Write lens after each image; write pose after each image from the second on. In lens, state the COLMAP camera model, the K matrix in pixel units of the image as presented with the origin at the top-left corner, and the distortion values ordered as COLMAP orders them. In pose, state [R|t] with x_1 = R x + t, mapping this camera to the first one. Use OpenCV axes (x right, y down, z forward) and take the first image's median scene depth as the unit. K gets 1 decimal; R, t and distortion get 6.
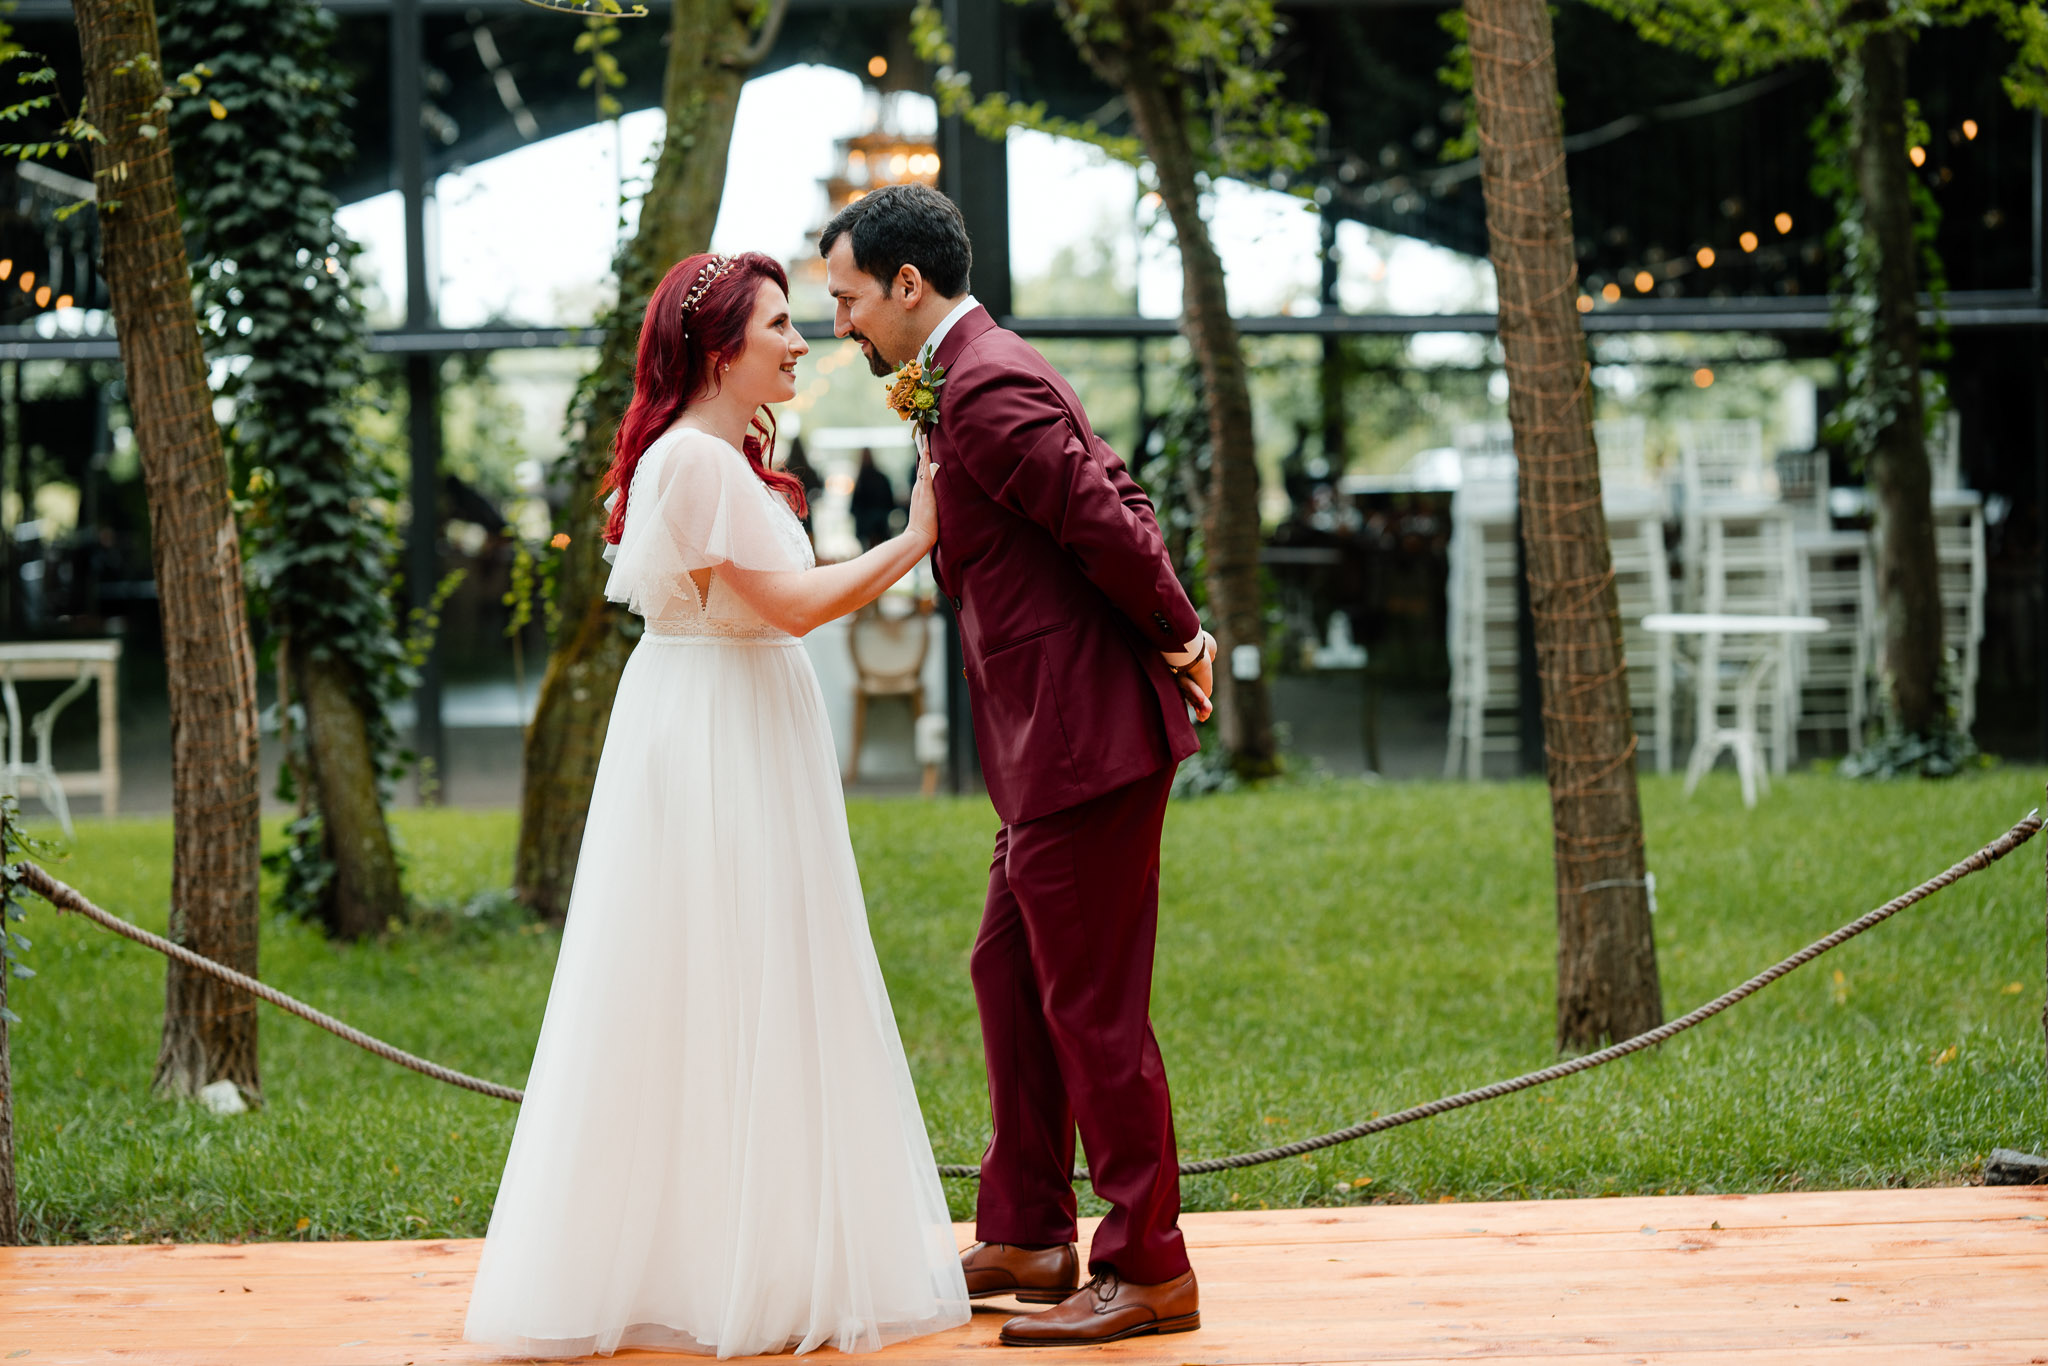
lens RADIAL K [[4937.2, 0, 1024.0], [0, 4937.2, 683.0], [0, 0, 1]] dist [0.110033, 0.549602]
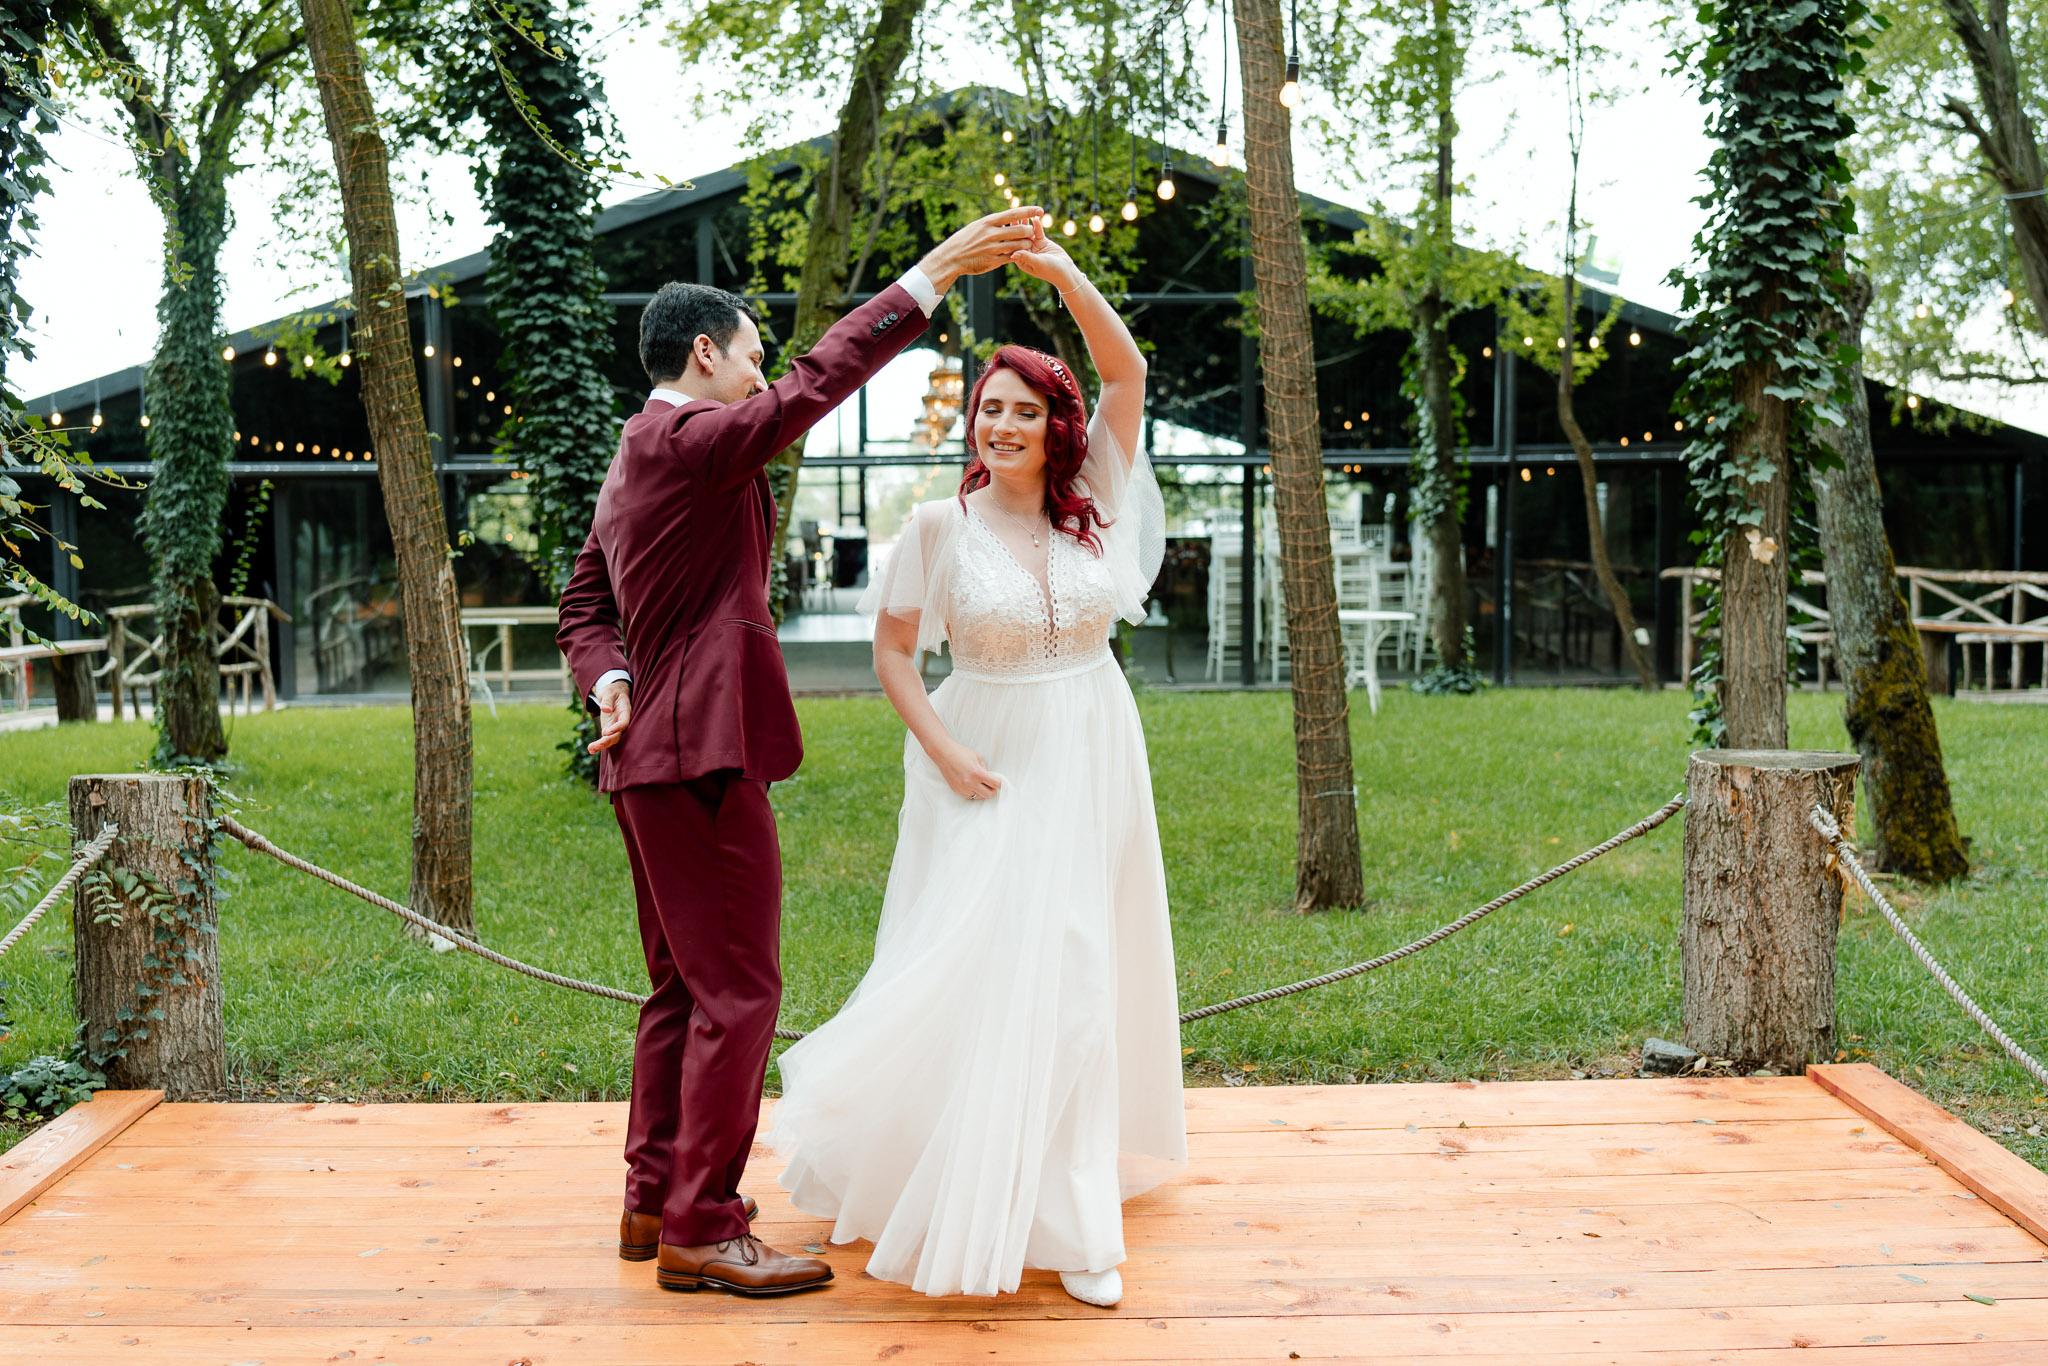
lens RADIAL K [[1993.0, 0, 967.3], [0, 1993.0, 683.9], [0, 0, 1]] dist [0.062323, 0.001090]
pose [[0.999570, 0.012771, -0.026414, 0.012586], [-0.011806, 0.999268, 0.036381, -0.014700], [0.026859, -0.036054, 0.998989, 0.279721]]
